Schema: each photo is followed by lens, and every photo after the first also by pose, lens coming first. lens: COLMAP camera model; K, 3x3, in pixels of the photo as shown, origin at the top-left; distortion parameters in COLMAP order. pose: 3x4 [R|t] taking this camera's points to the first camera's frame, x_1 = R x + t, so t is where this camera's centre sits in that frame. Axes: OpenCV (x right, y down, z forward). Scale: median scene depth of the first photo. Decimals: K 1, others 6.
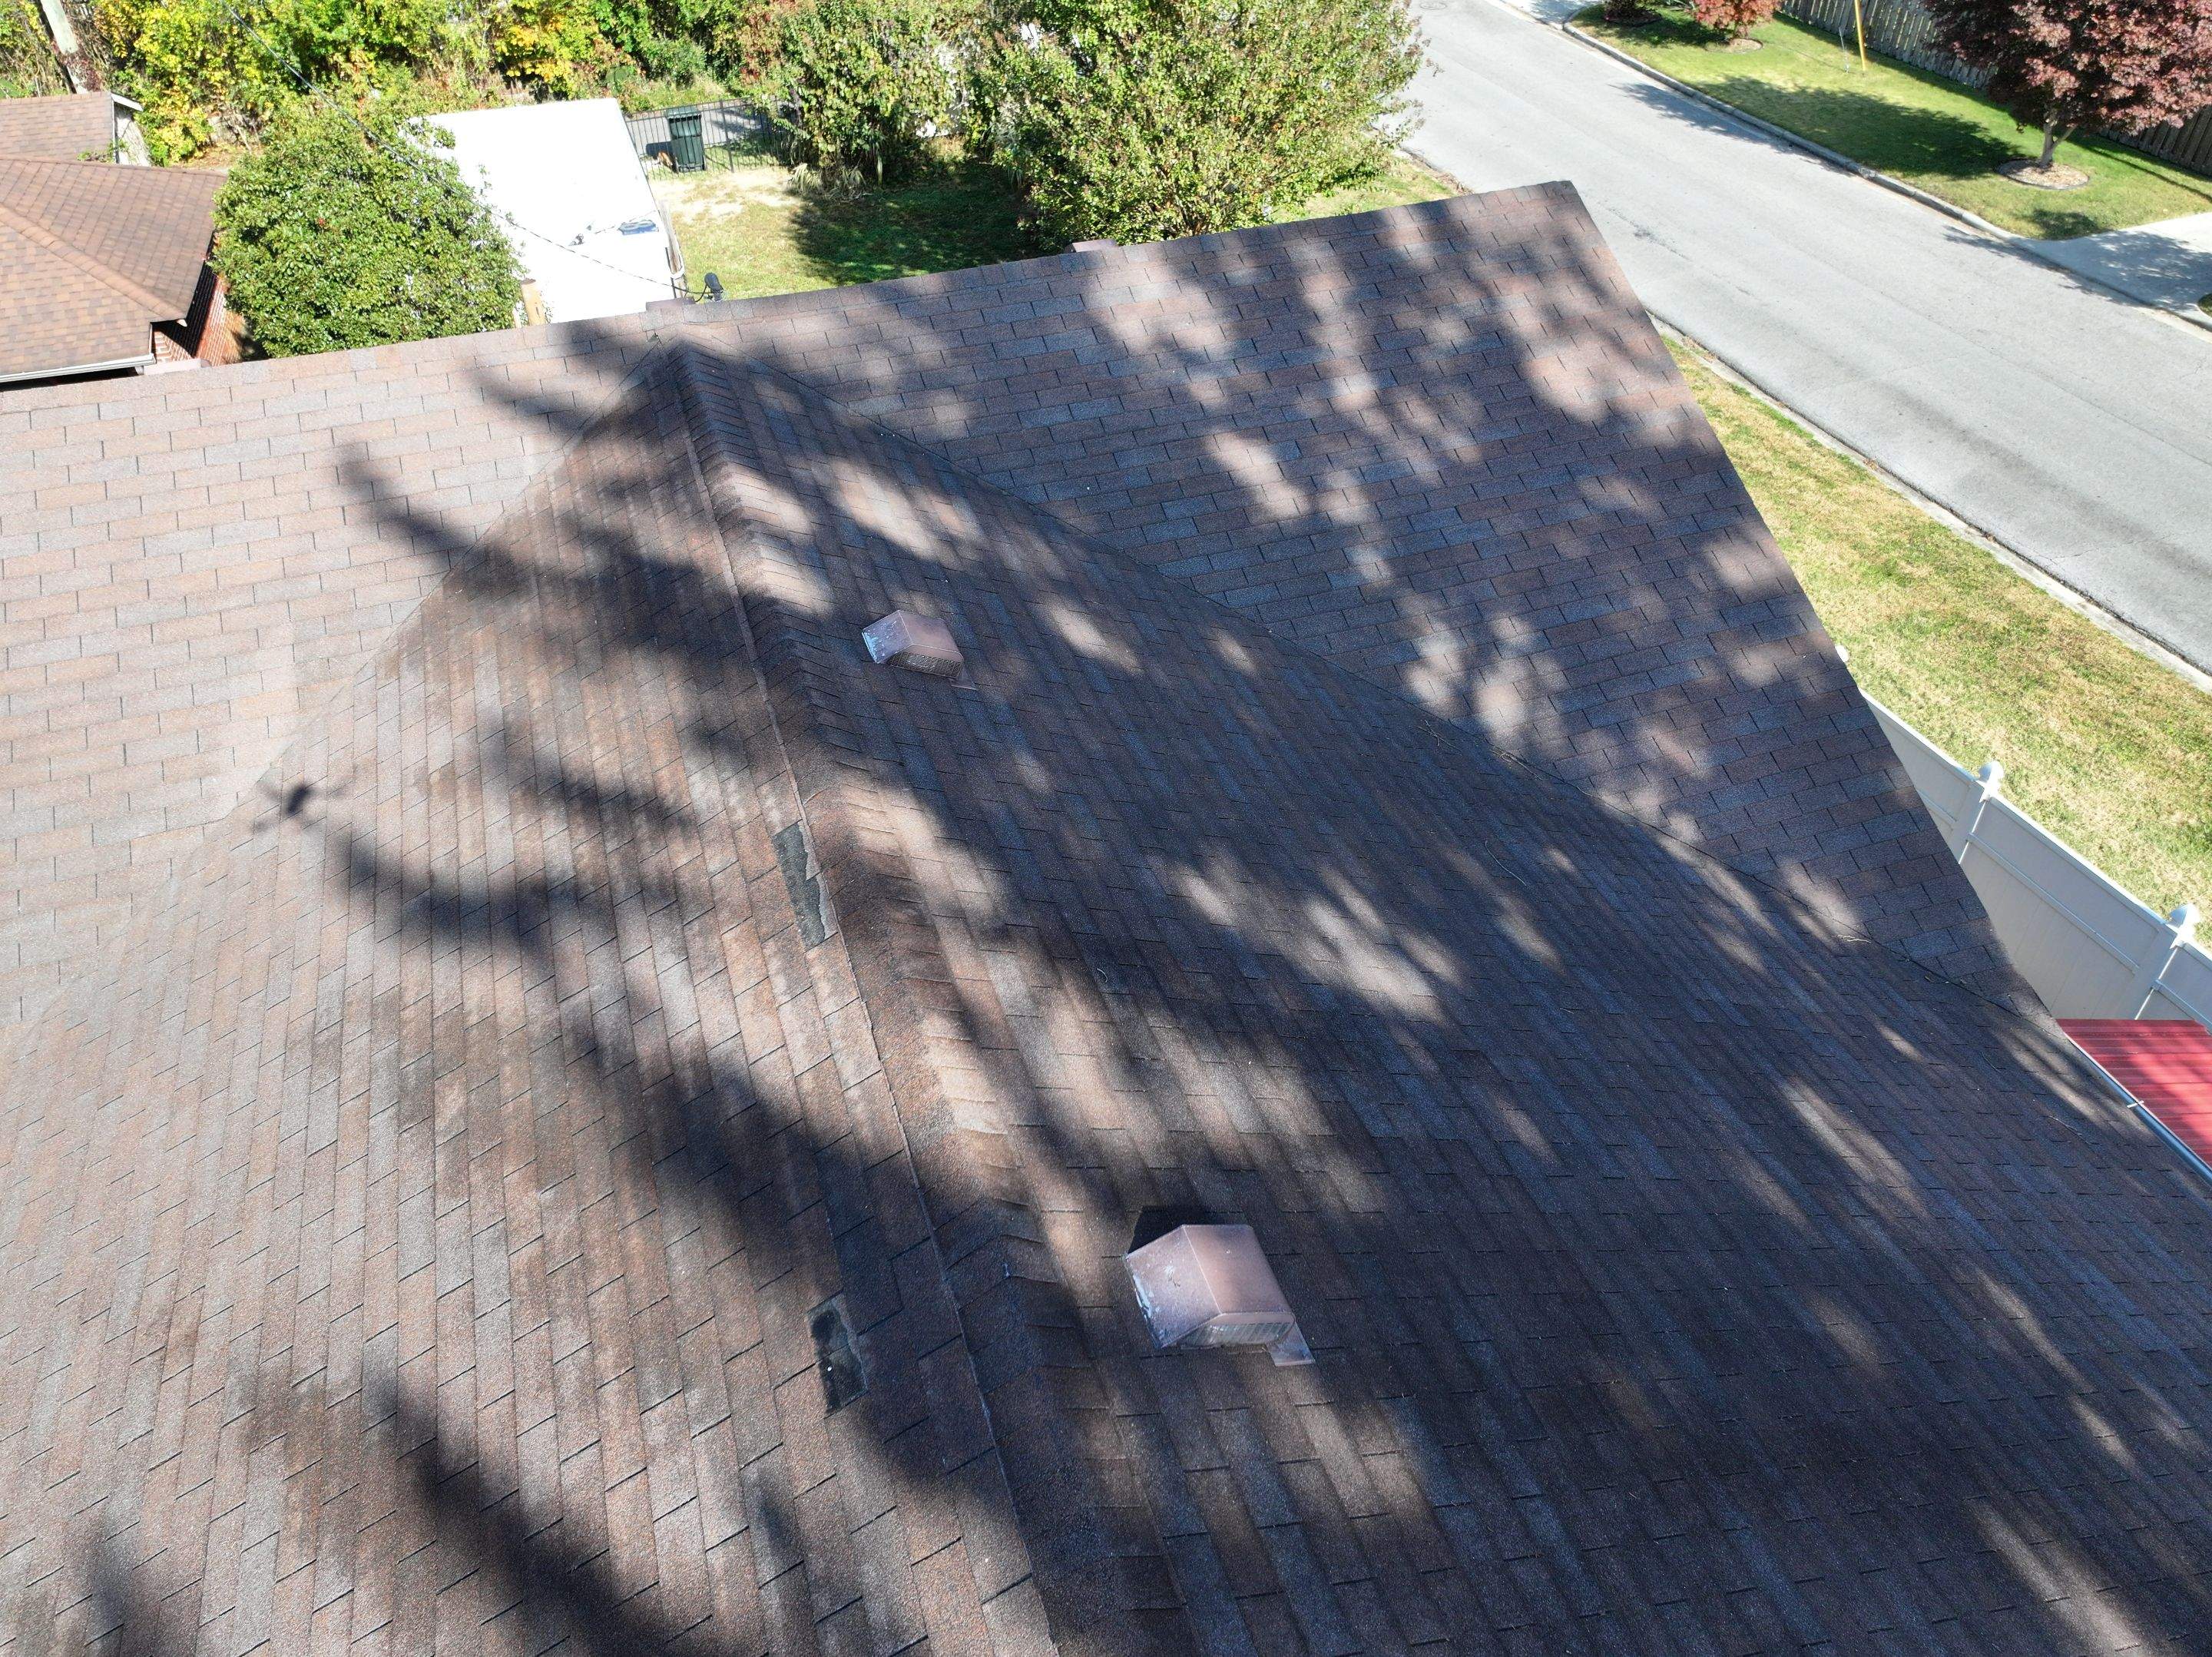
lens RADIAL K [[1556.1, 0, 1104.5], [0, 1556.1, 823.9], [0, 0, 1]] dist [-0.006967, 0.025030]
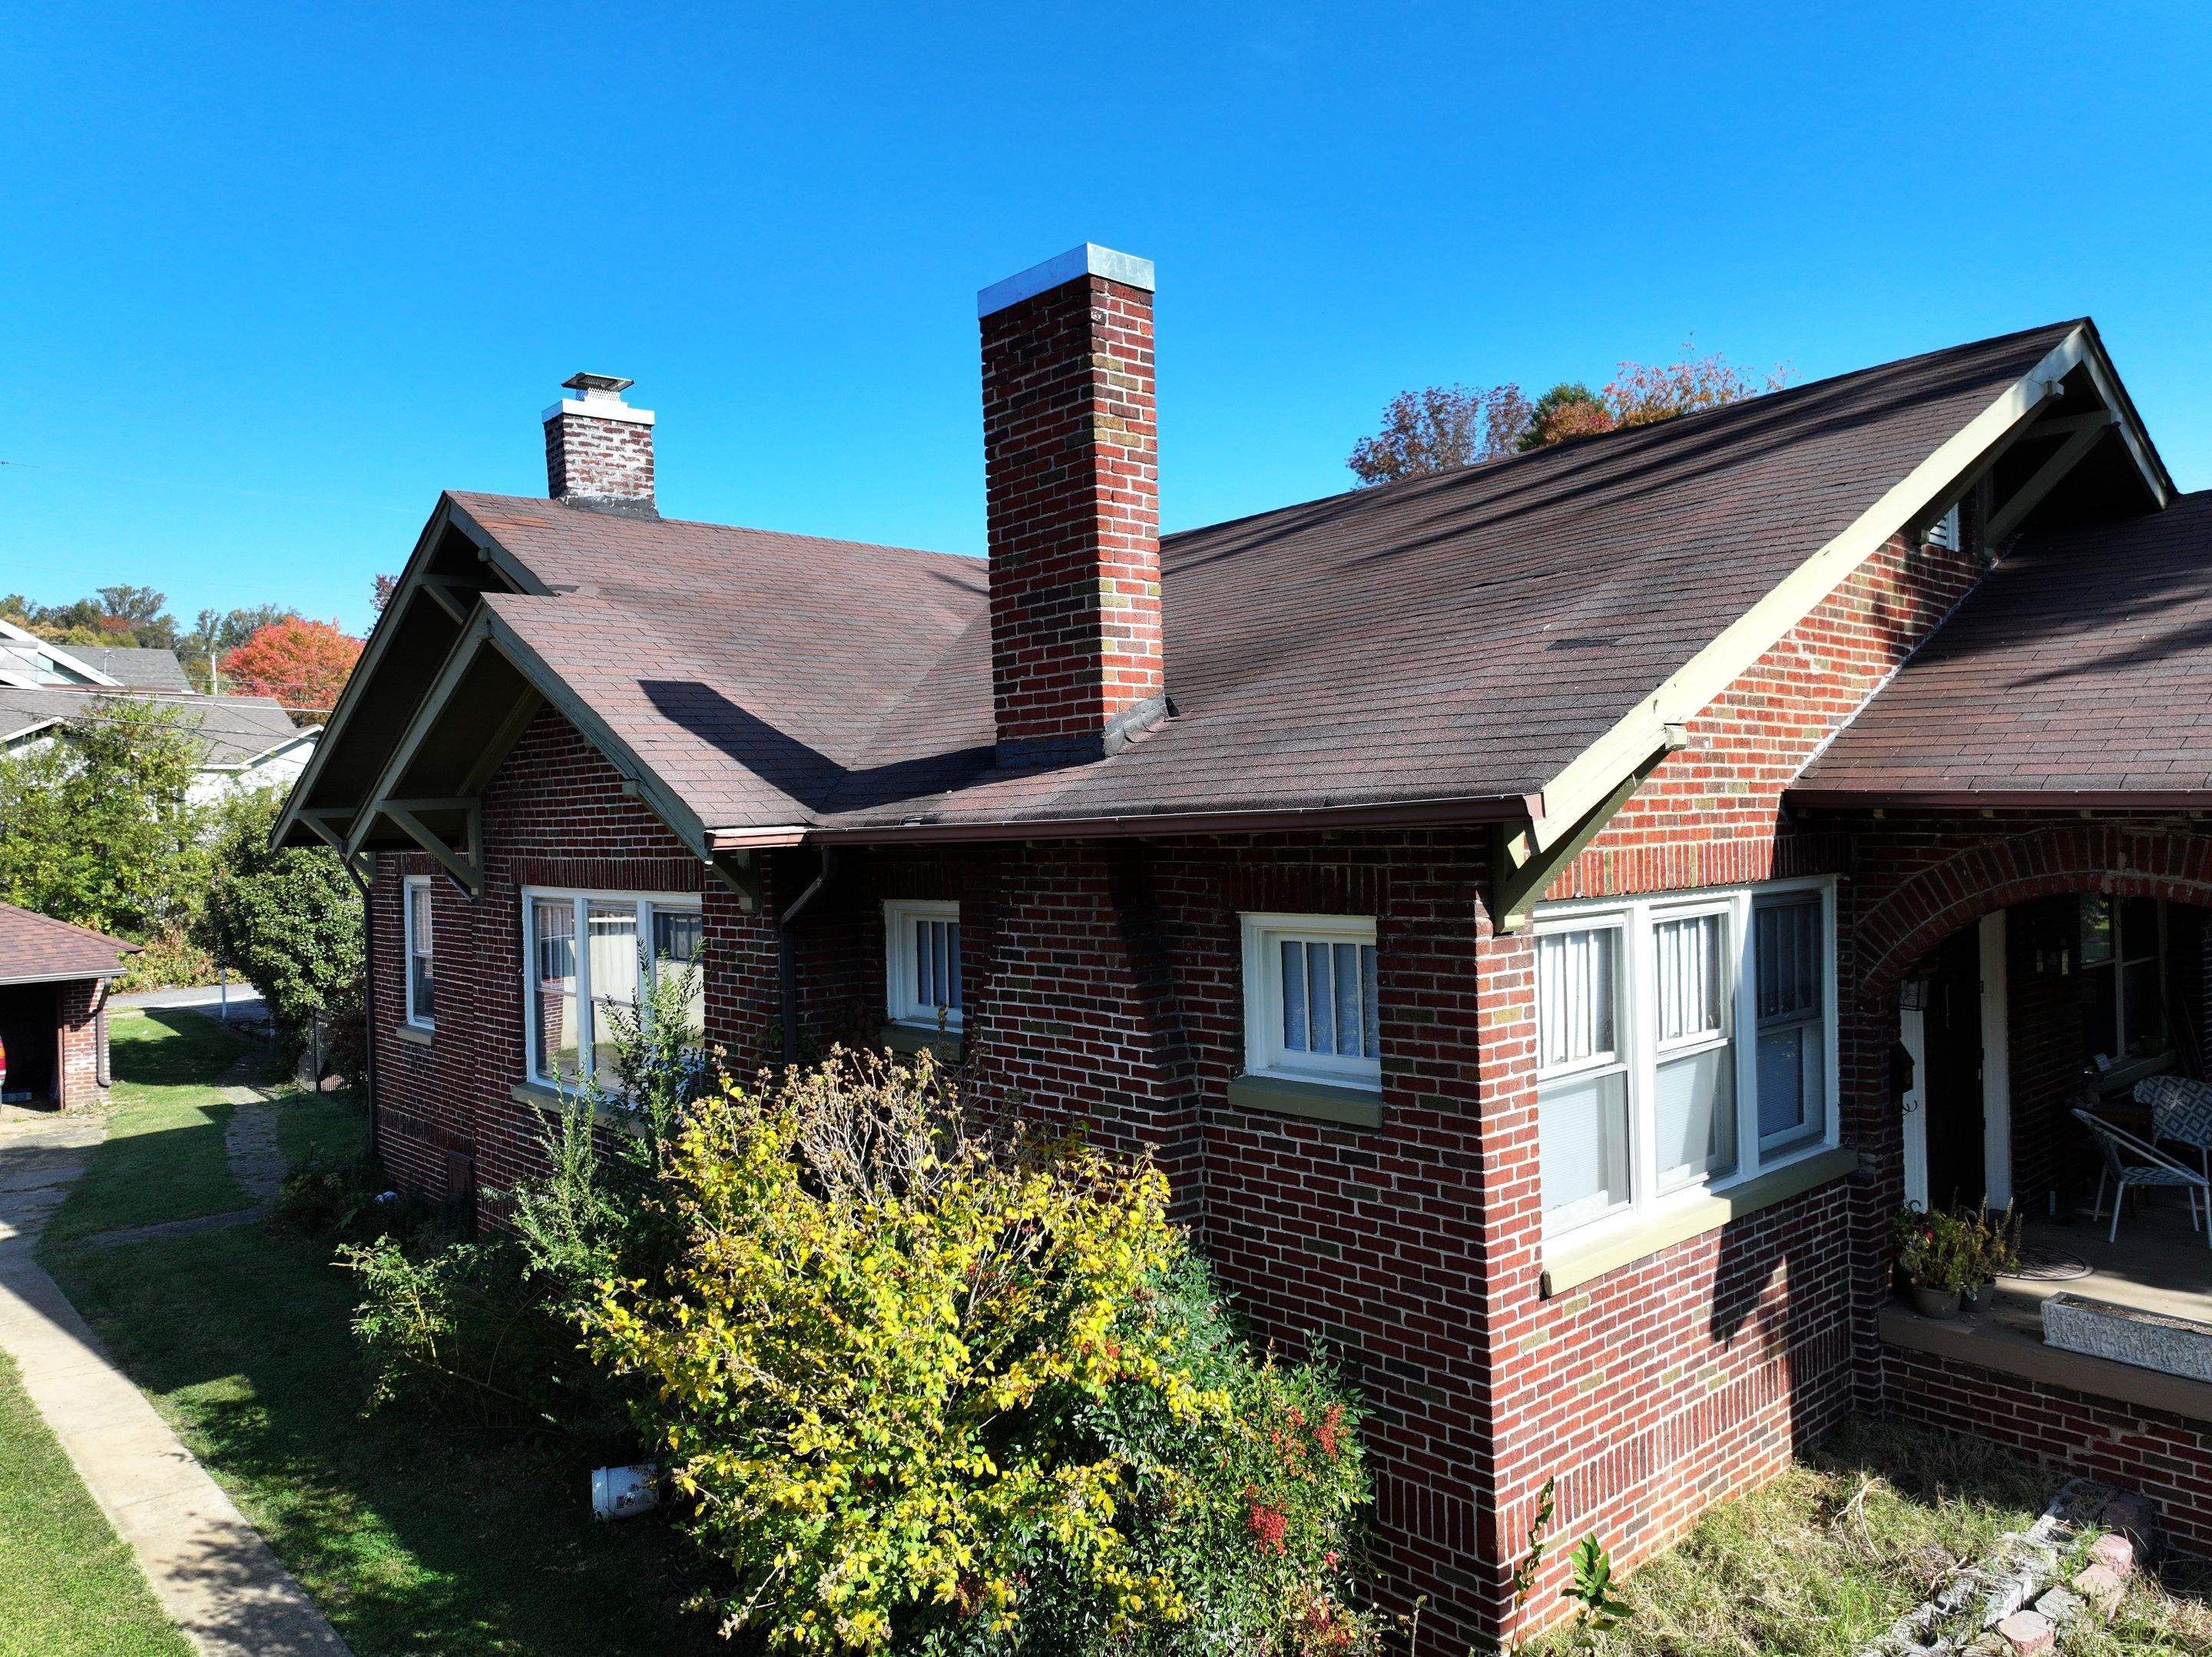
lens RADIAL K [[1554.1, 0, 1107.8], [0, 1554.1, 823.3], [0, 0, 1]] dist [-0.004188, 0.020886]
pose [[0.919628, -0.009650, 0.392672, -0.422743], [0.257099, 0.770584, -0.583181, 0.474360], [-0.296959, 0.637265, 0.711132, -0.070186]]
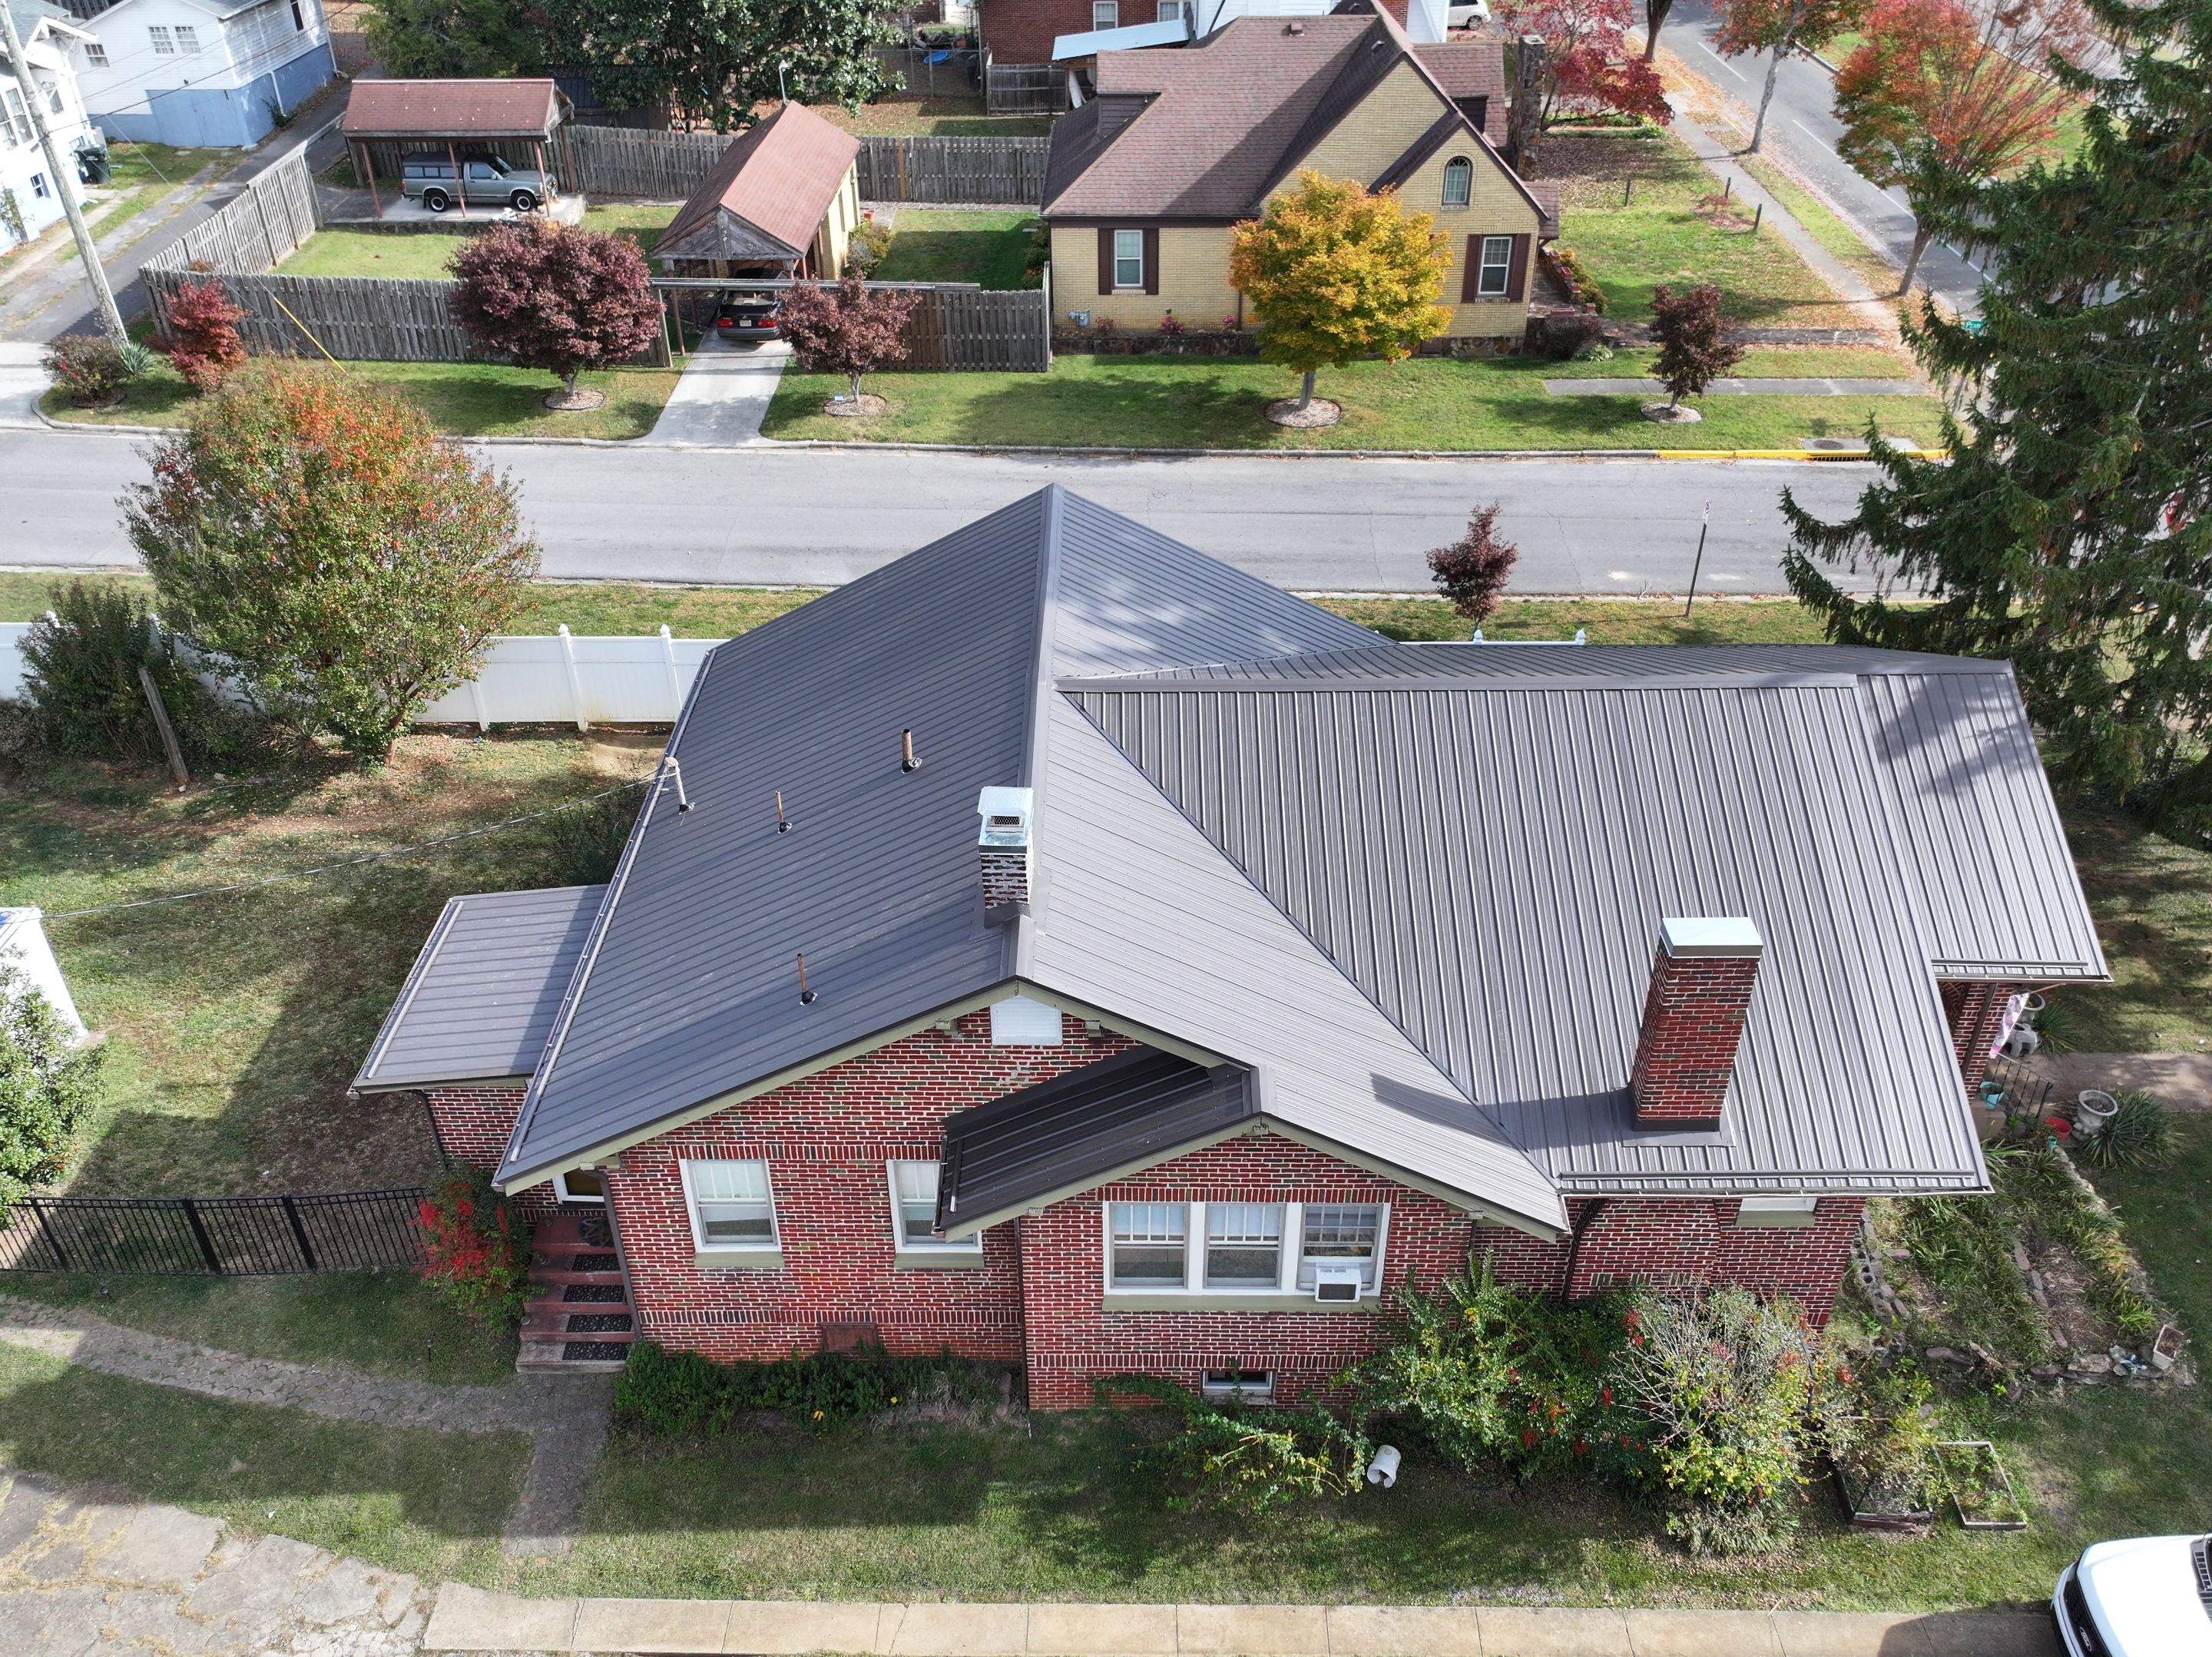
lens RADIAL K [[1749.2, 0, 1098.0], [0, 1749.2, 839.9], [0, 0, 1]] dist [-0.000999, 0.009866]
pose [[0.341827, -0.521152, 0.782020, -1.044300], [0.596955, 0.763107, 0.247614, -0.328477], [-0.725809, 0.382190, 0.571955, -0.162986]]
